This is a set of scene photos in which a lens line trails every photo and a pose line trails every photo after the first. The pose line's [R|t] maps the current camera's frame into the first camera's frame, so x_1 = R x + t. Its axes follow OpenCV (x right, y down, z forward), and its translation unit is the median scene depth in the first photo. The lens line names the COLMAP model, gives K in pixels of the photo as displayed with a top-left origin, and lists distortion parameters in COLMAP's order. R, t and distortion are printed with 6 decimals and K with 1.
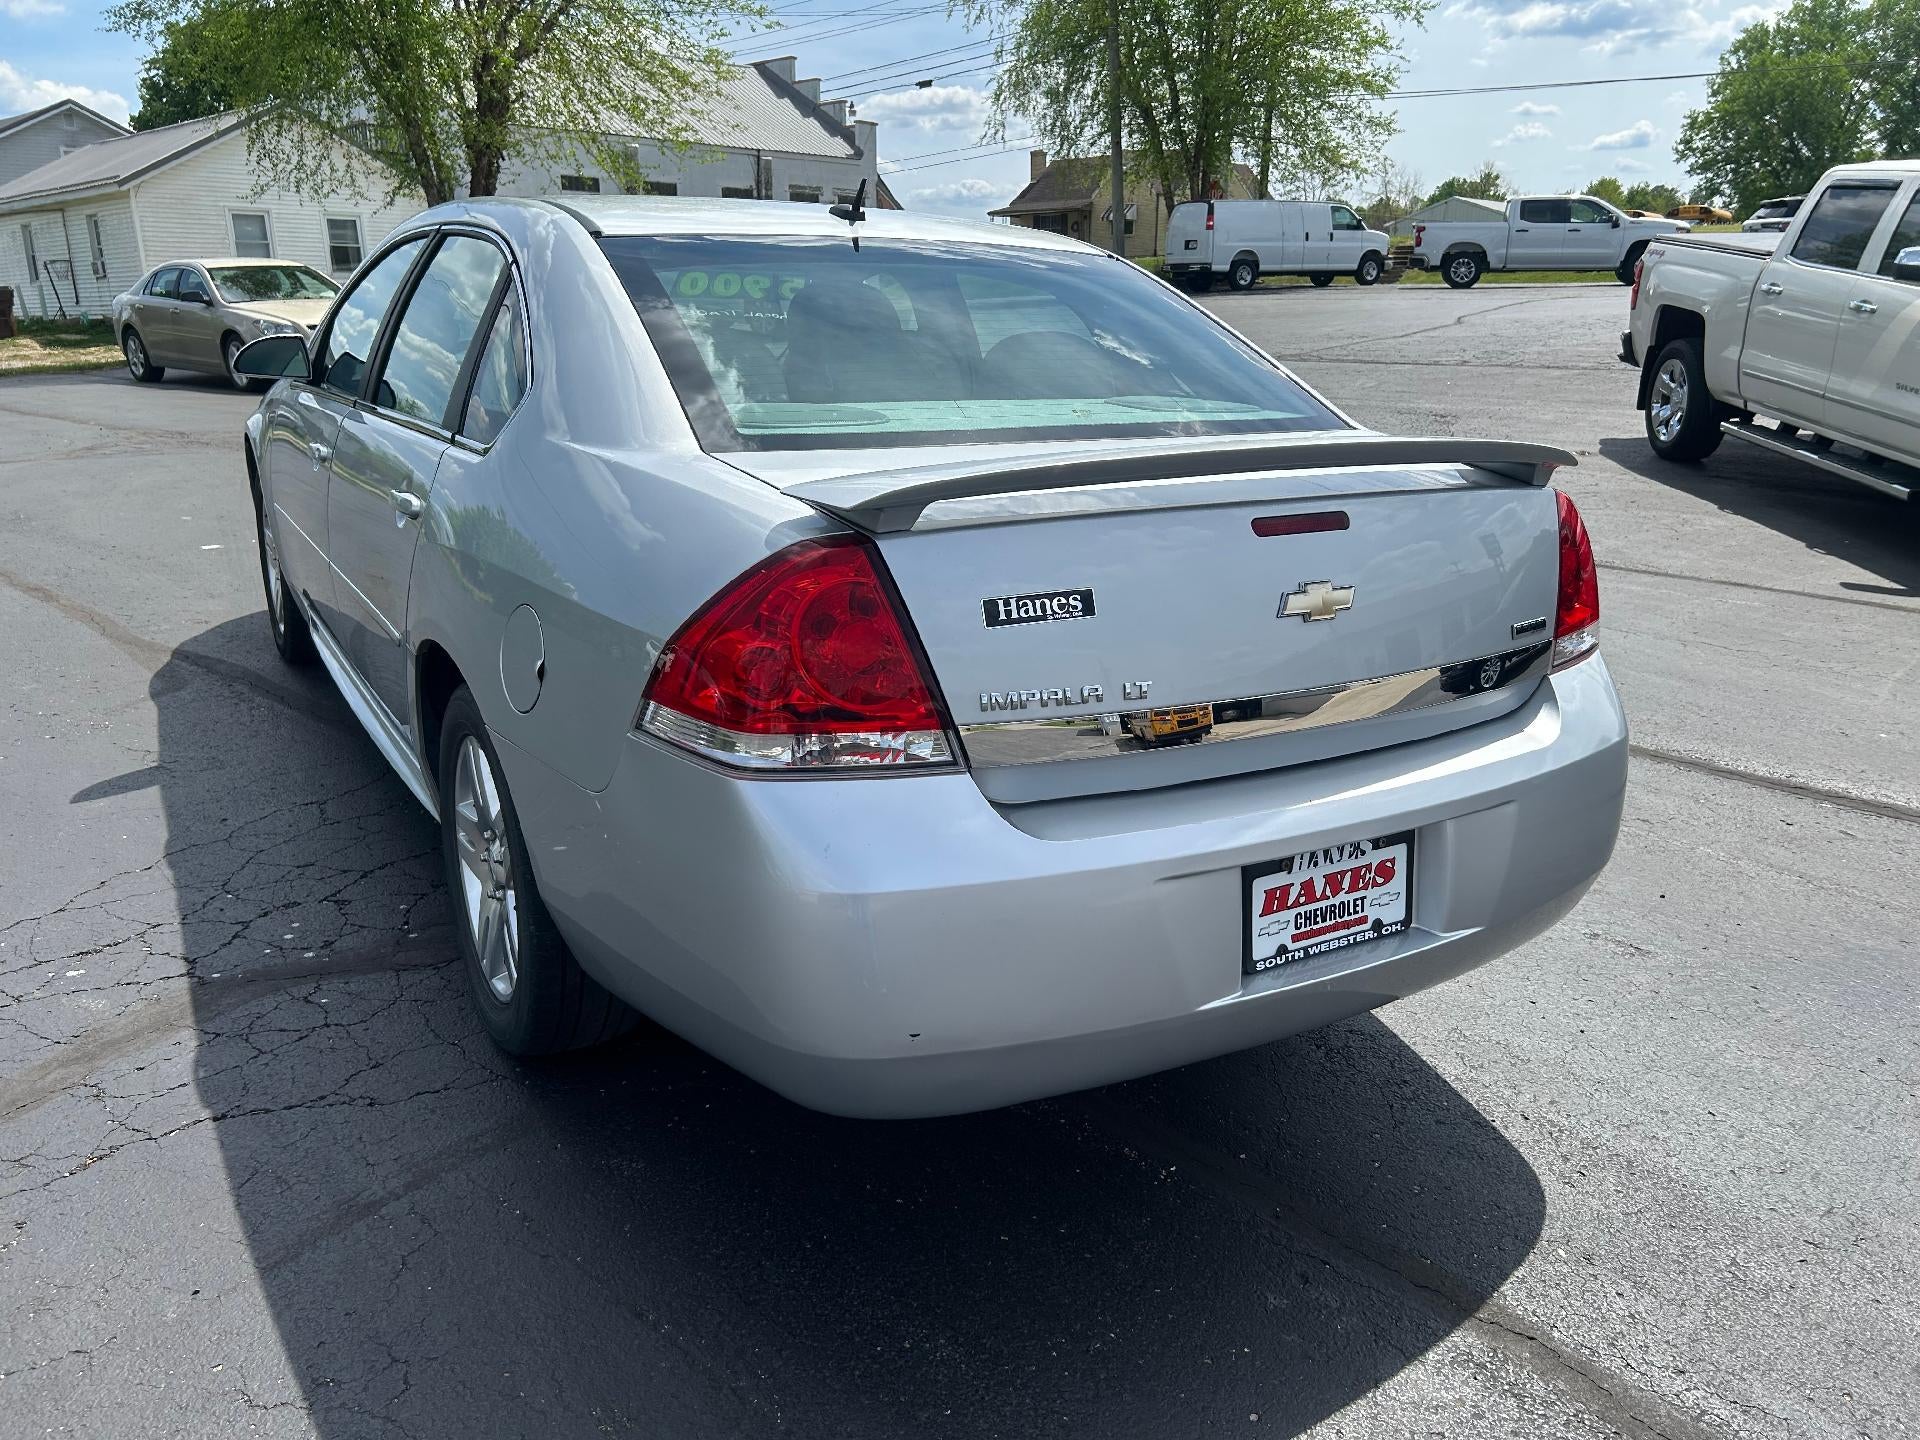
lens RADIAL K [[1457.6, 0, 963.2], [0, 1457.6, 716.3], [0, 0, 1]] dist [0.056863, -0.061188]
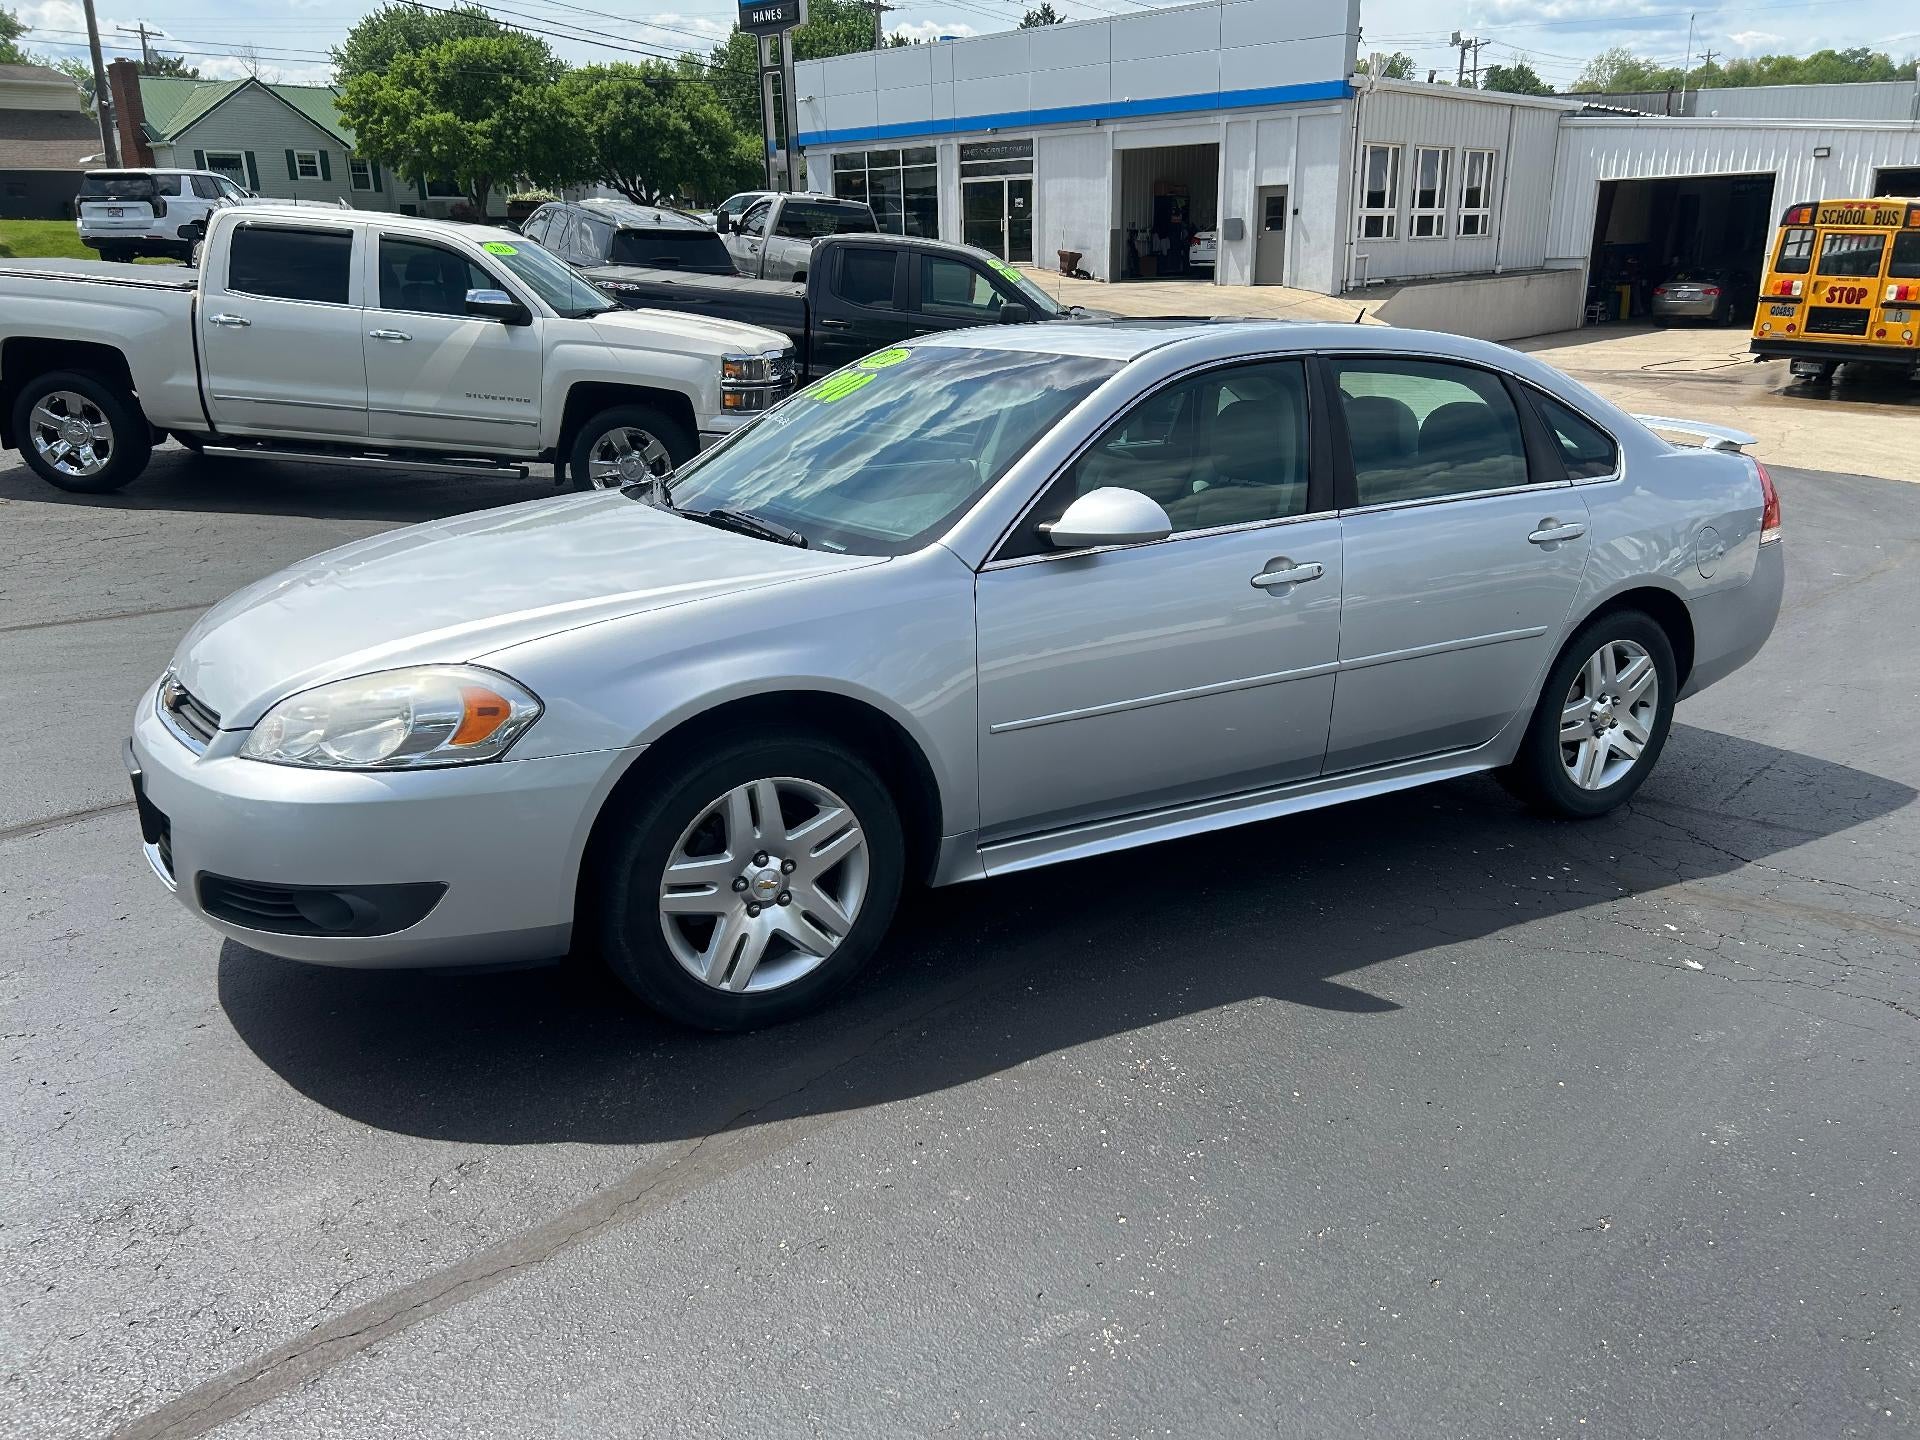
lens RADIAL K [[1457.6, 0, 971.3], [0, 1457.6, 720.2], [0, 0, 1]] dist [0.056863, -0.061188]
pose [[-0.021376, -0.303768, 0.952506, -0.565812], [0.284342, 0.911532, 0.297082, -0.179290], [-0.958484, 0.277188, 0.066889, 0.462008]]
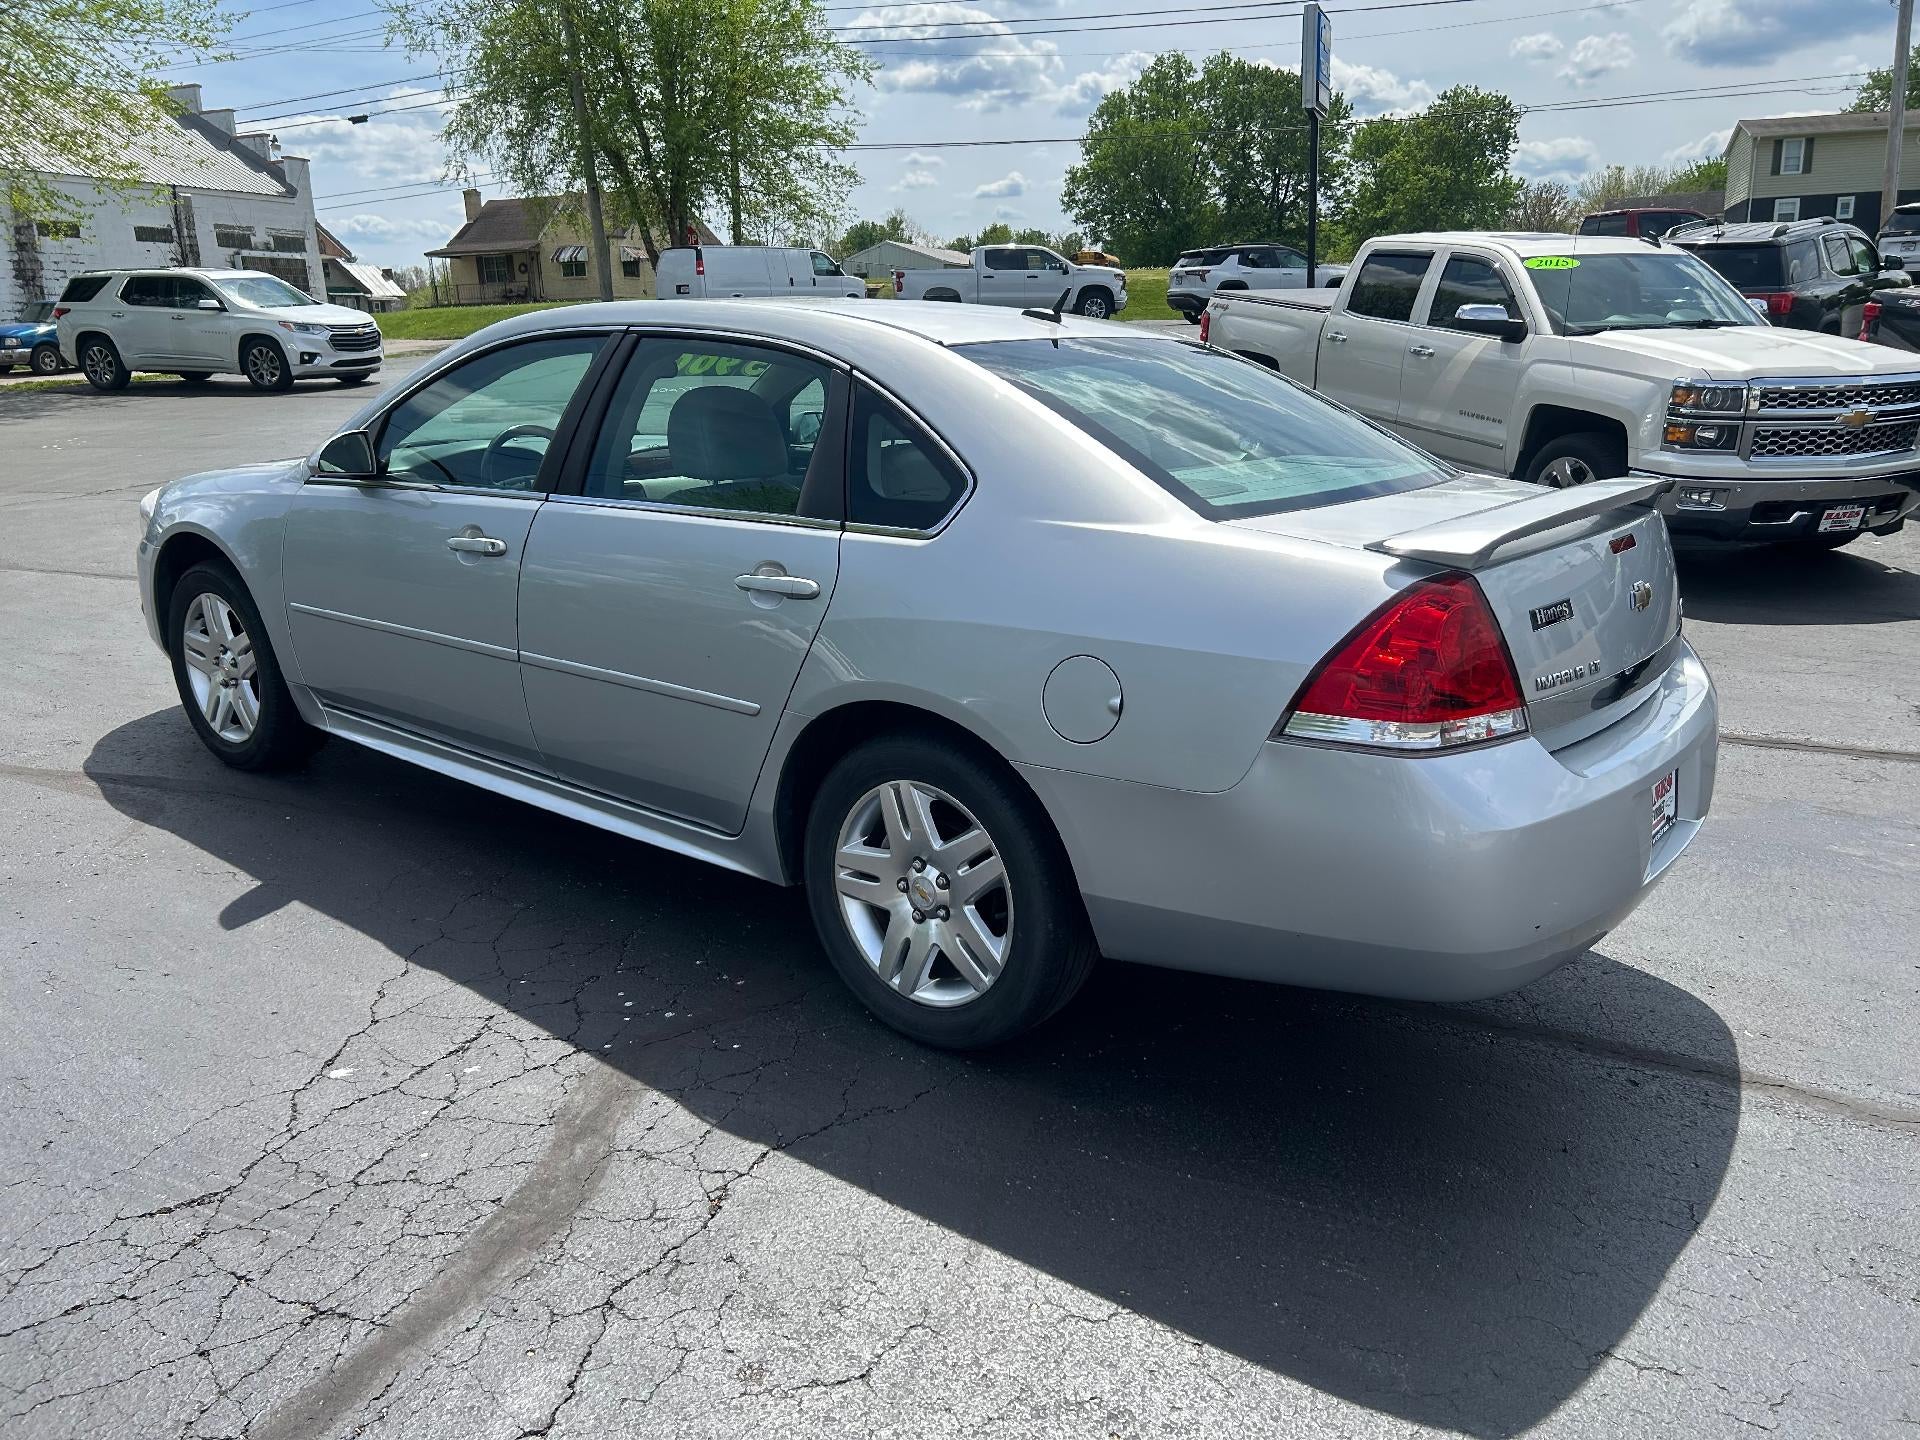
lens RADIAL K [[1457.6, 0, 971.9], [0, 1457.6, 722.3], [0, 0, 1]] dist [0.056863, -0.061188]
pose [[0.929074, -0.112502, 0.352370, -0.193256], [0.119670, 0.992813, 0.001451, -0.007853], [-0.350001, 0.040820, 0.935860, -0.024596]]
